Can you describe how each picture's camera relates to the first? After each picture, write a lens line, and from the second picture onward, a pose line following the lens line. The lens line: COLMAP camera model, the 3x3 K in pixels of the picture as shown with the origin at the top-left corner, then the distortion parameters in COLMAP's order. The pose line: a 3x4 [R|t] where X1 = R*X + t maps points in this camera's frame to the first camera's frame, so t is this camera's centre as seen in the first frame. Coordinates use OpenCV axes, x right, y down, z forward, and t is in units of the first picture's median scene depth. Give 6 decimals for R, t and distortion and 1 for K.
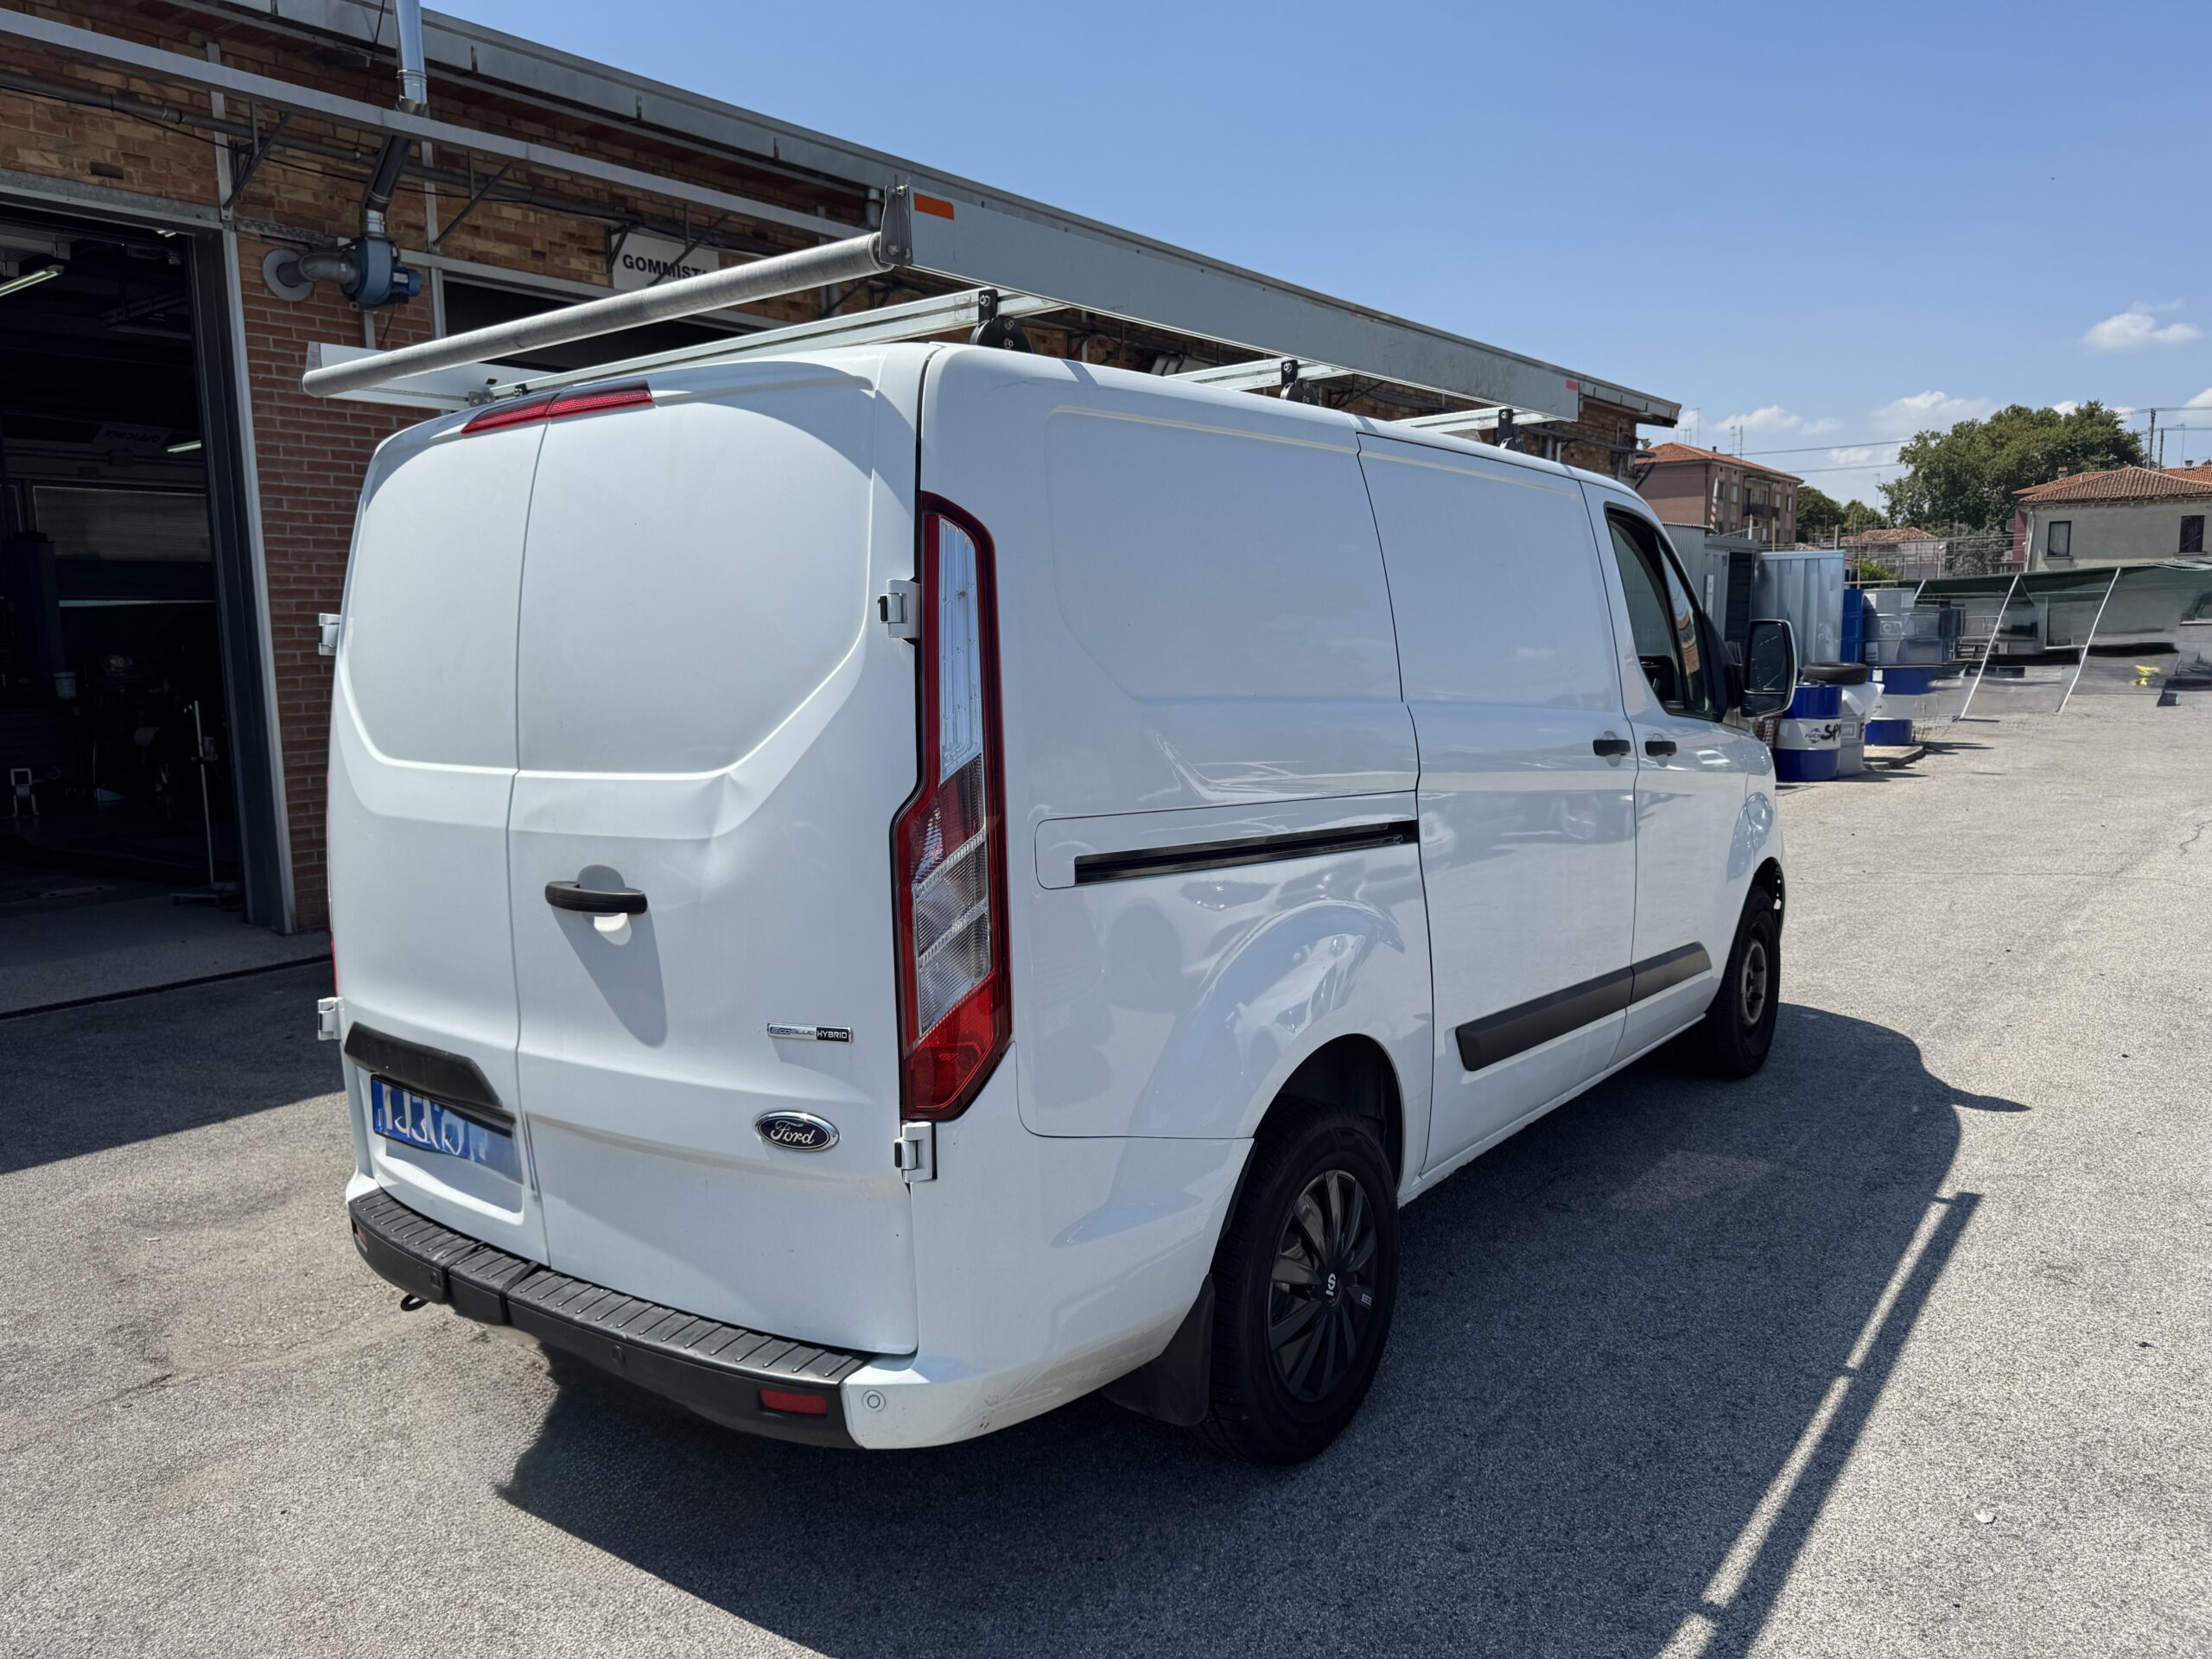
lens RADIAL K [[1560.8, 0, 1116.5], [0, 1560.8, 837.8], [0, 0, 1]] dist [0.050456, -0.046648]
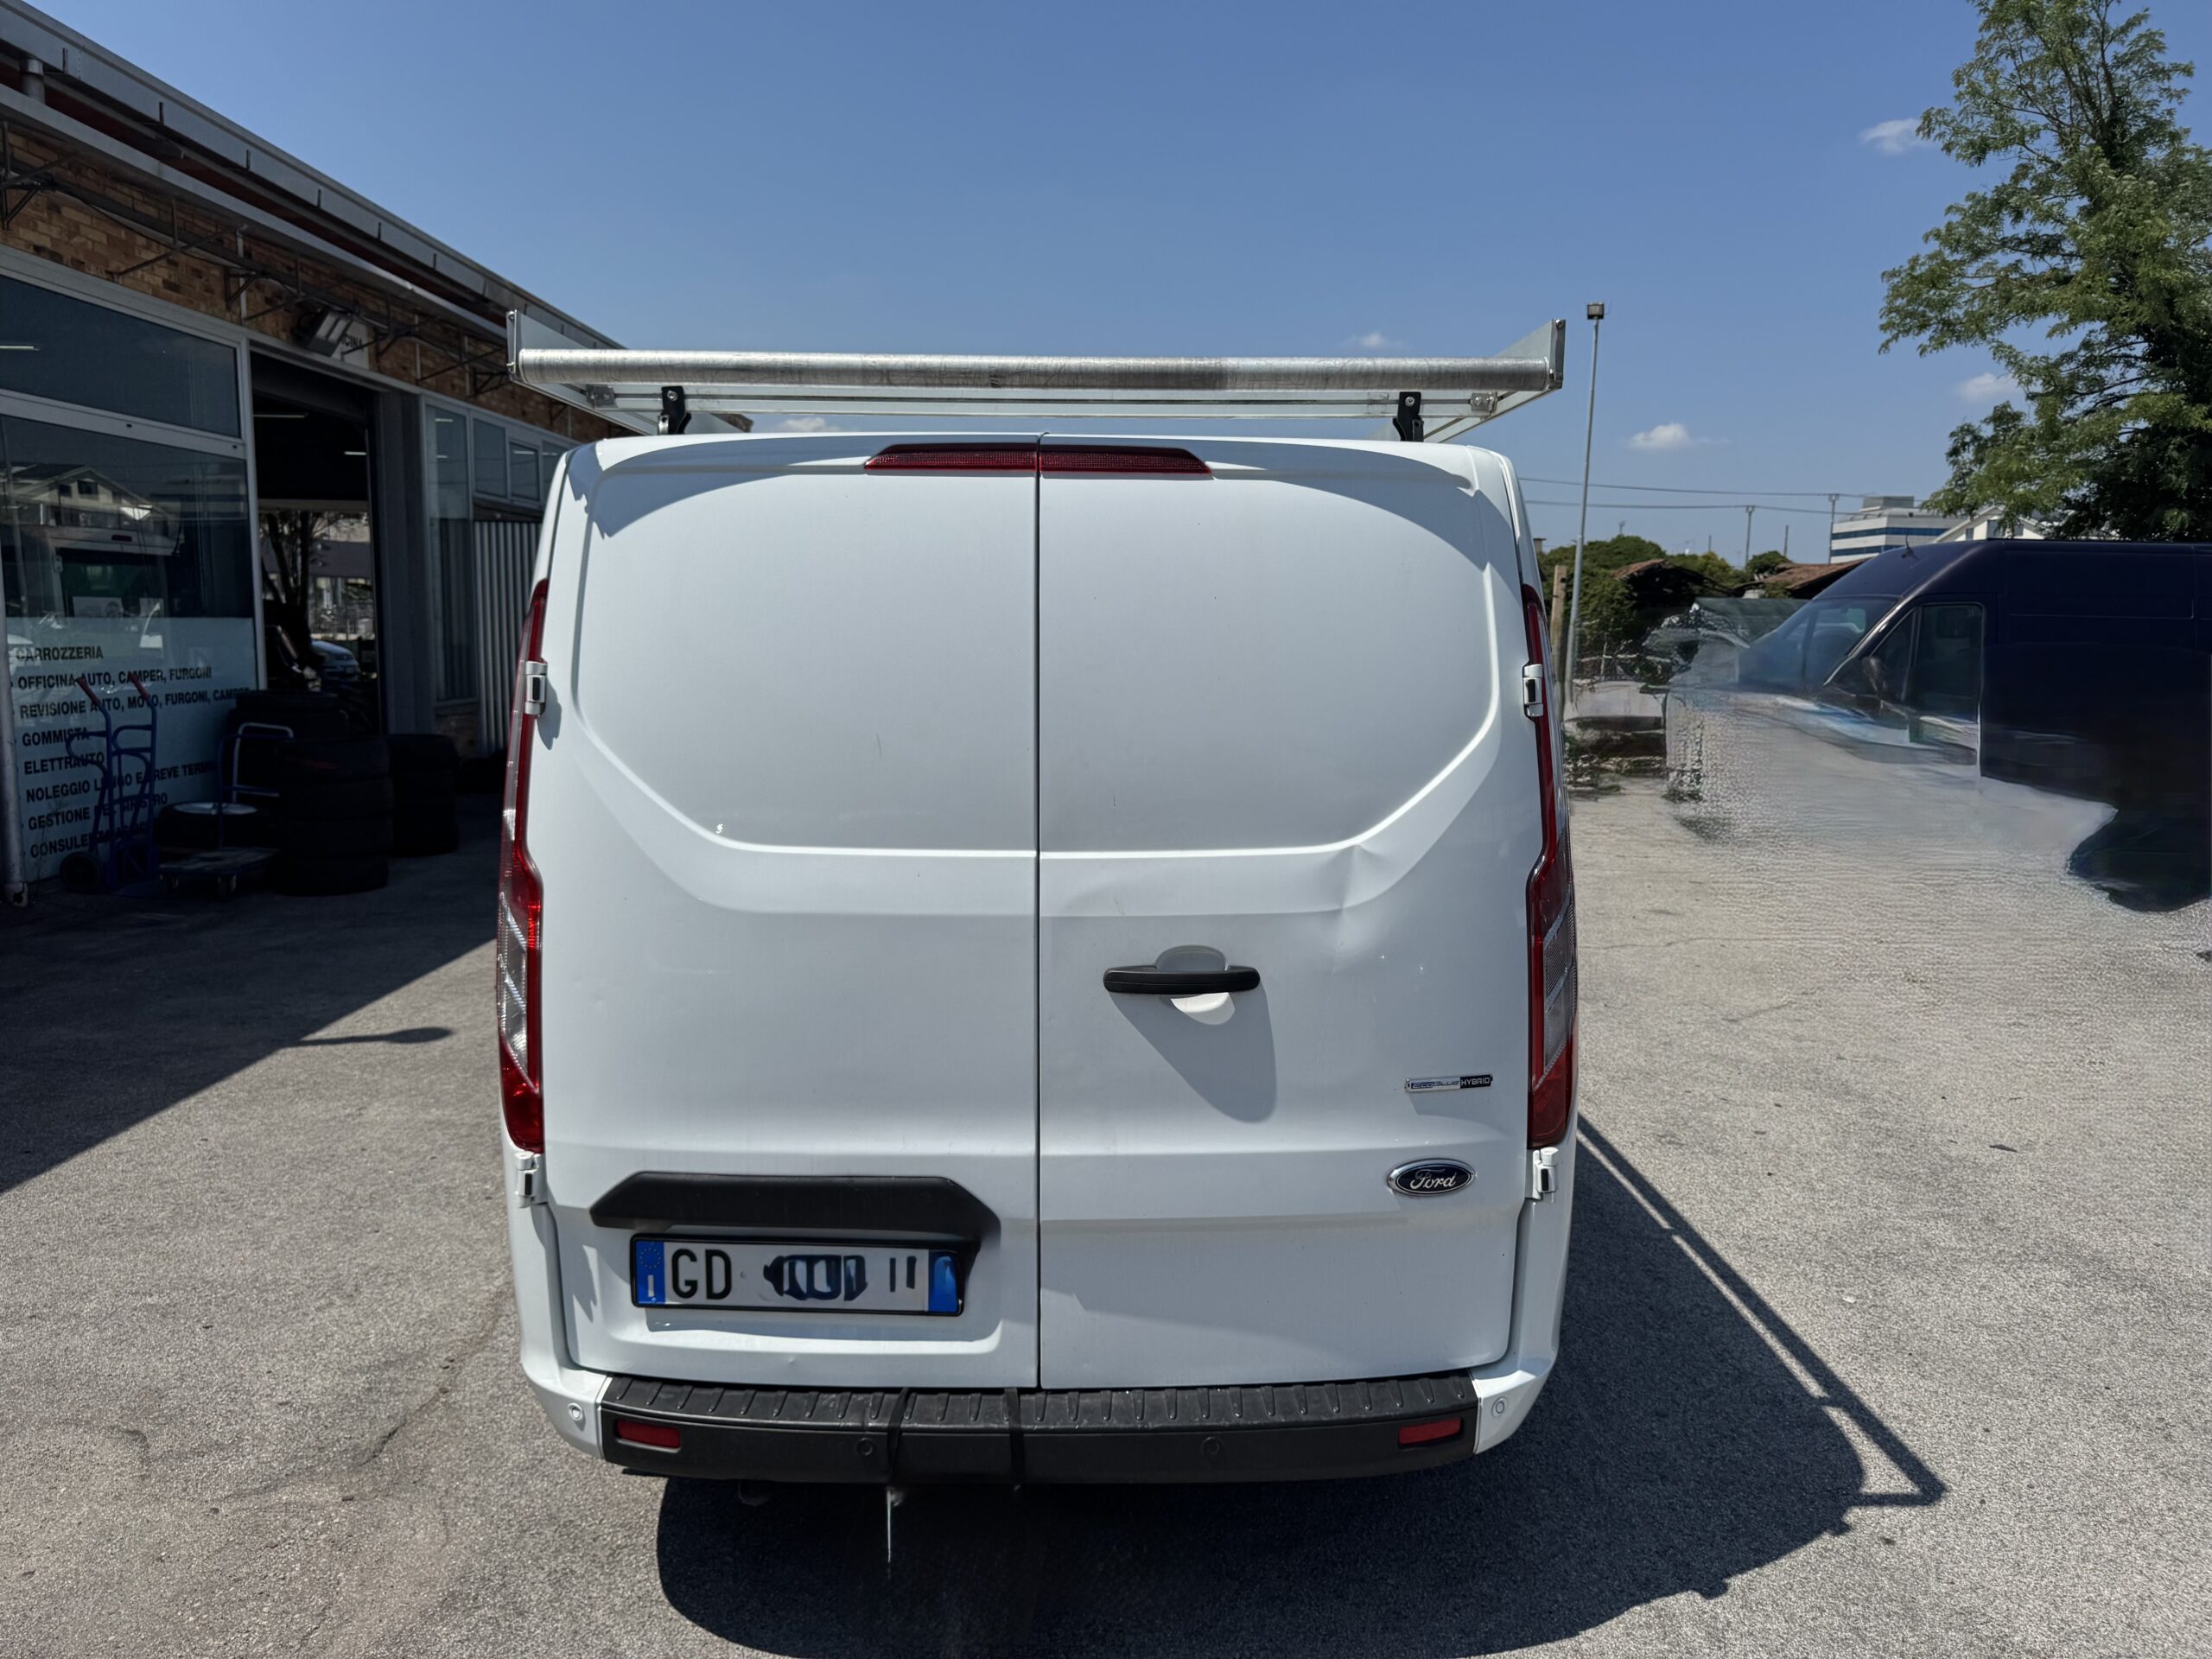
lens RADIAL K [[1579.2, 0, 1106.0], [0, 1579.2, 829.5], [0, 0, 1]] dist [0.007593, -0.002960]
pose [[0.797723, -0.050026, 0.600945, -0.855519], [0.050681, 0.998589, 0.015850, -0.064890], [-0.600890, 0.017813, 0.799133, 0.227772]]
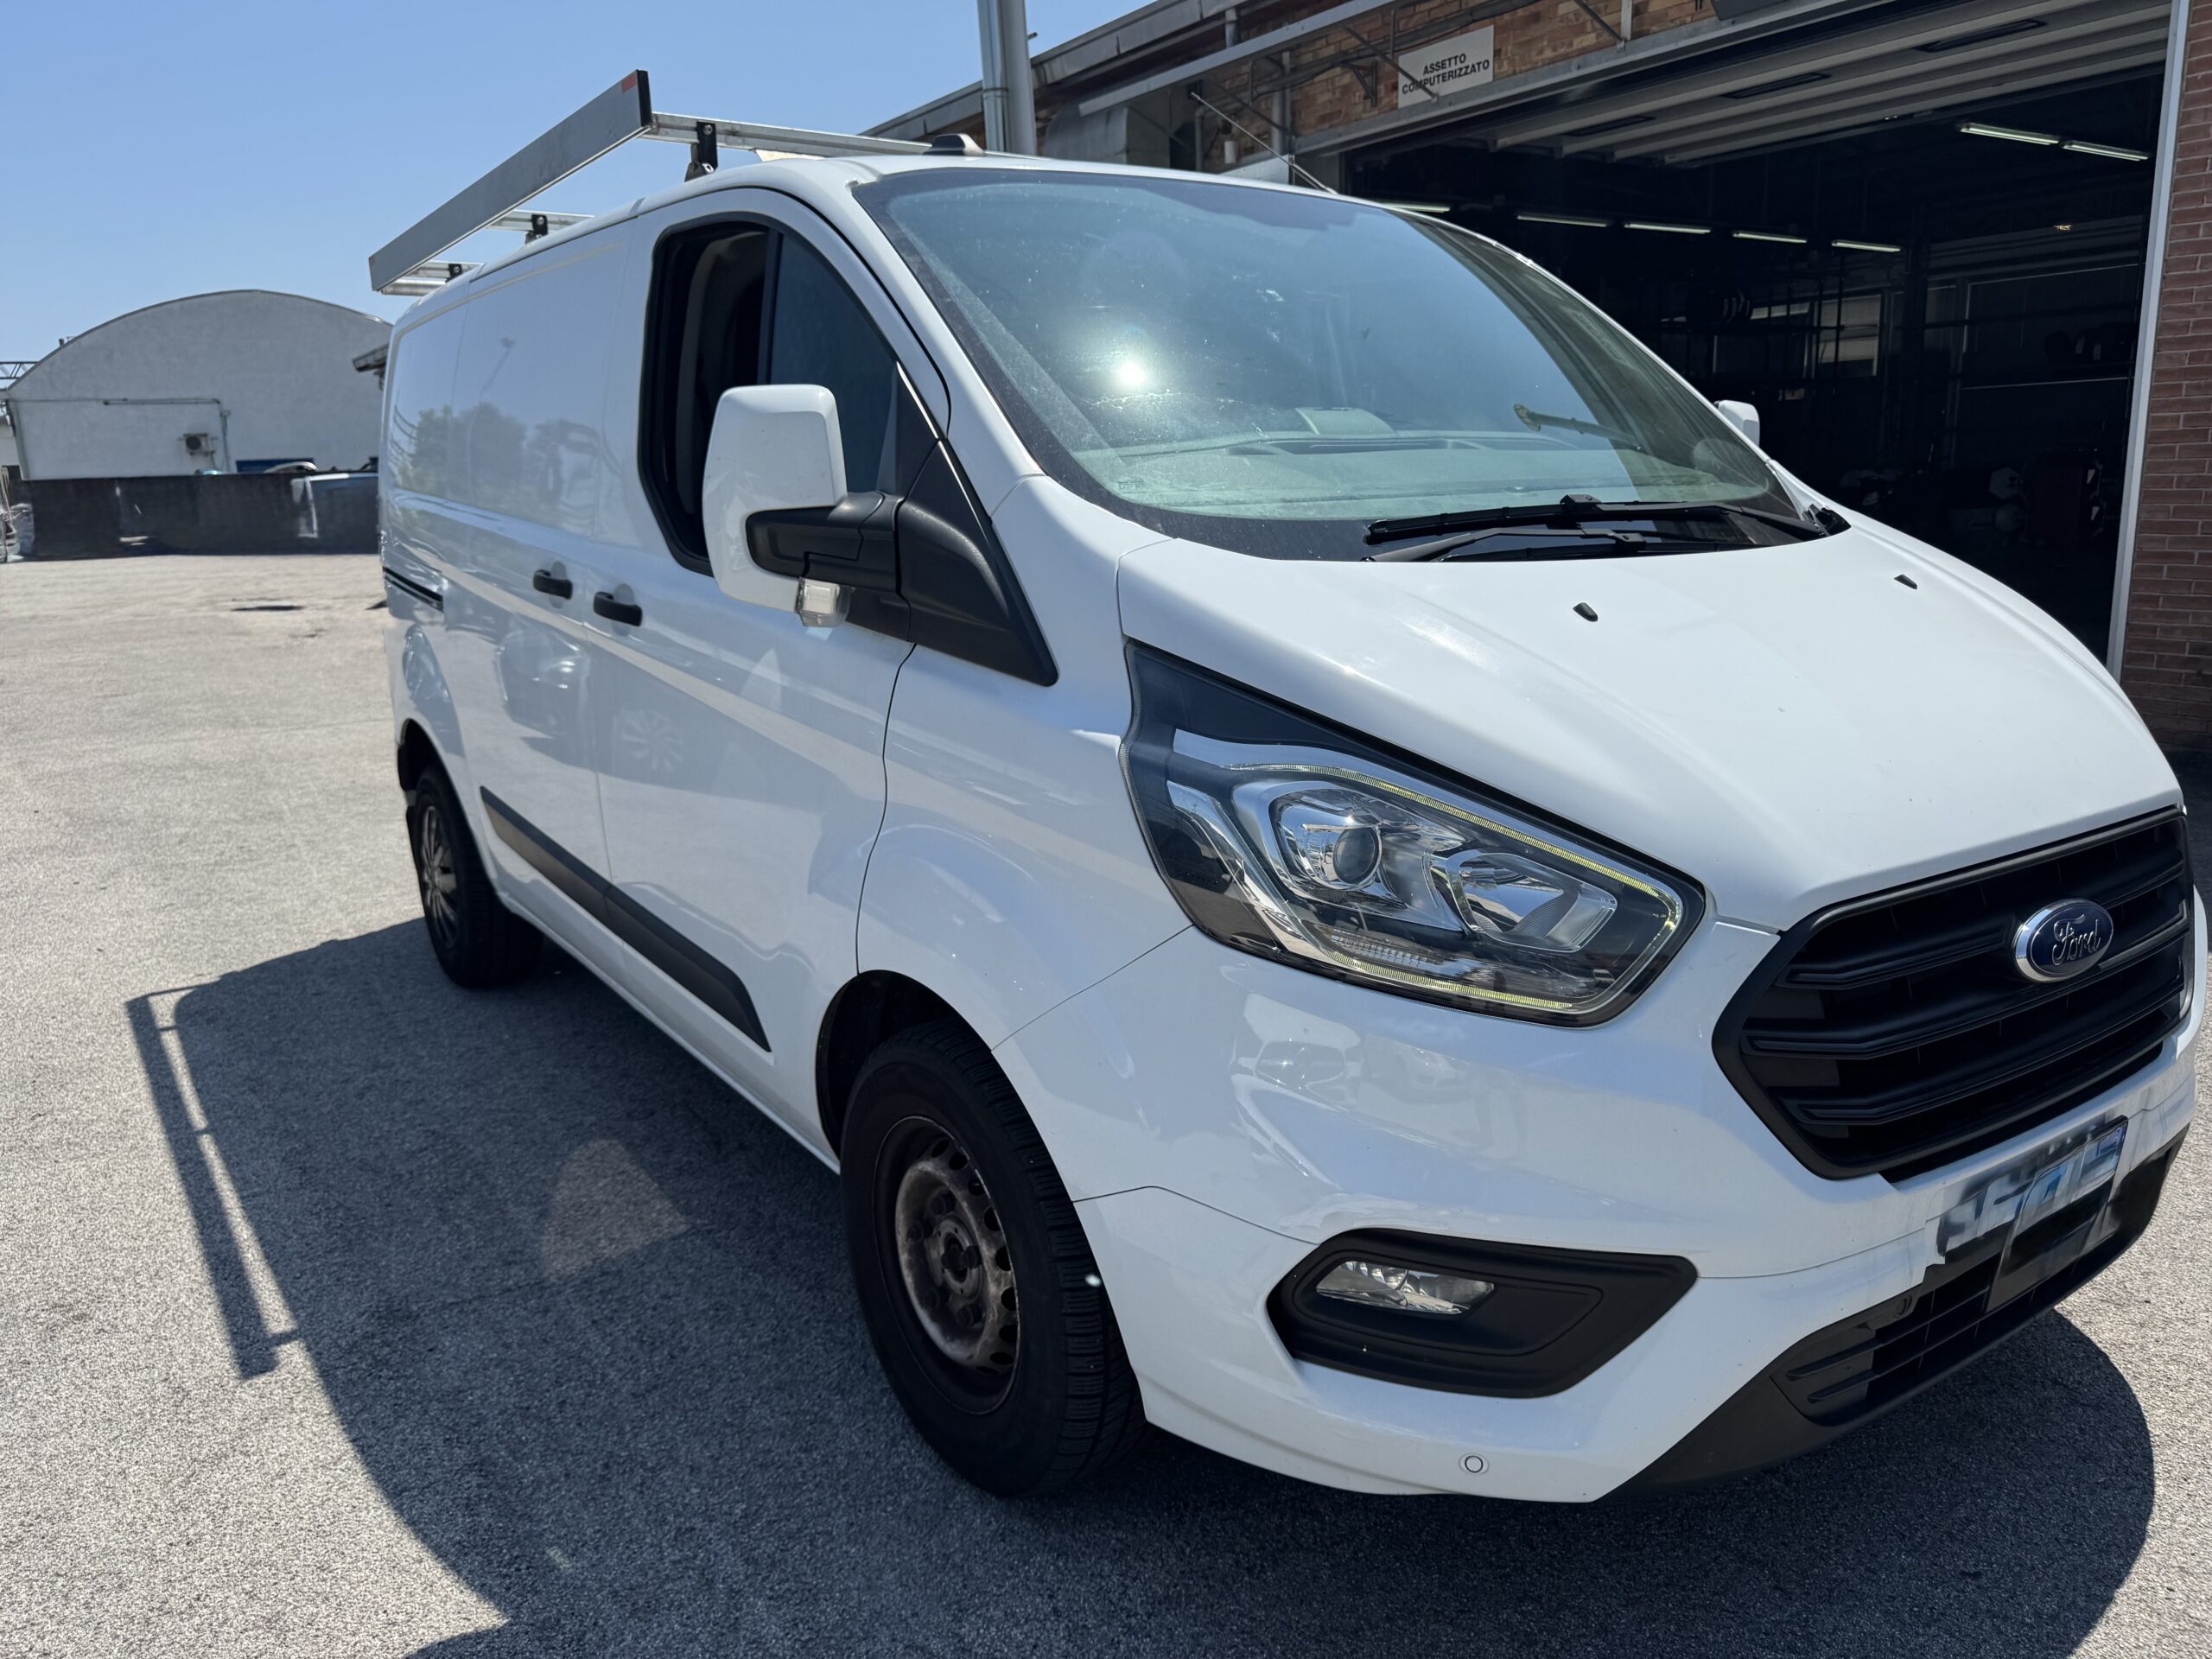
lens RADIAL K [[1560.8, 0, 1116.5], [0, 1560.8, 837.8], [0, 0, 1]] dist [0.050456, -0.046648]
pose [[-0.313409, 0.240923, -0.918548, 1.447314], [-0.085818, 0.956138, 0.280064, -0.267895], [0.945732, 0.166603, -0.278987, 2.208731]]
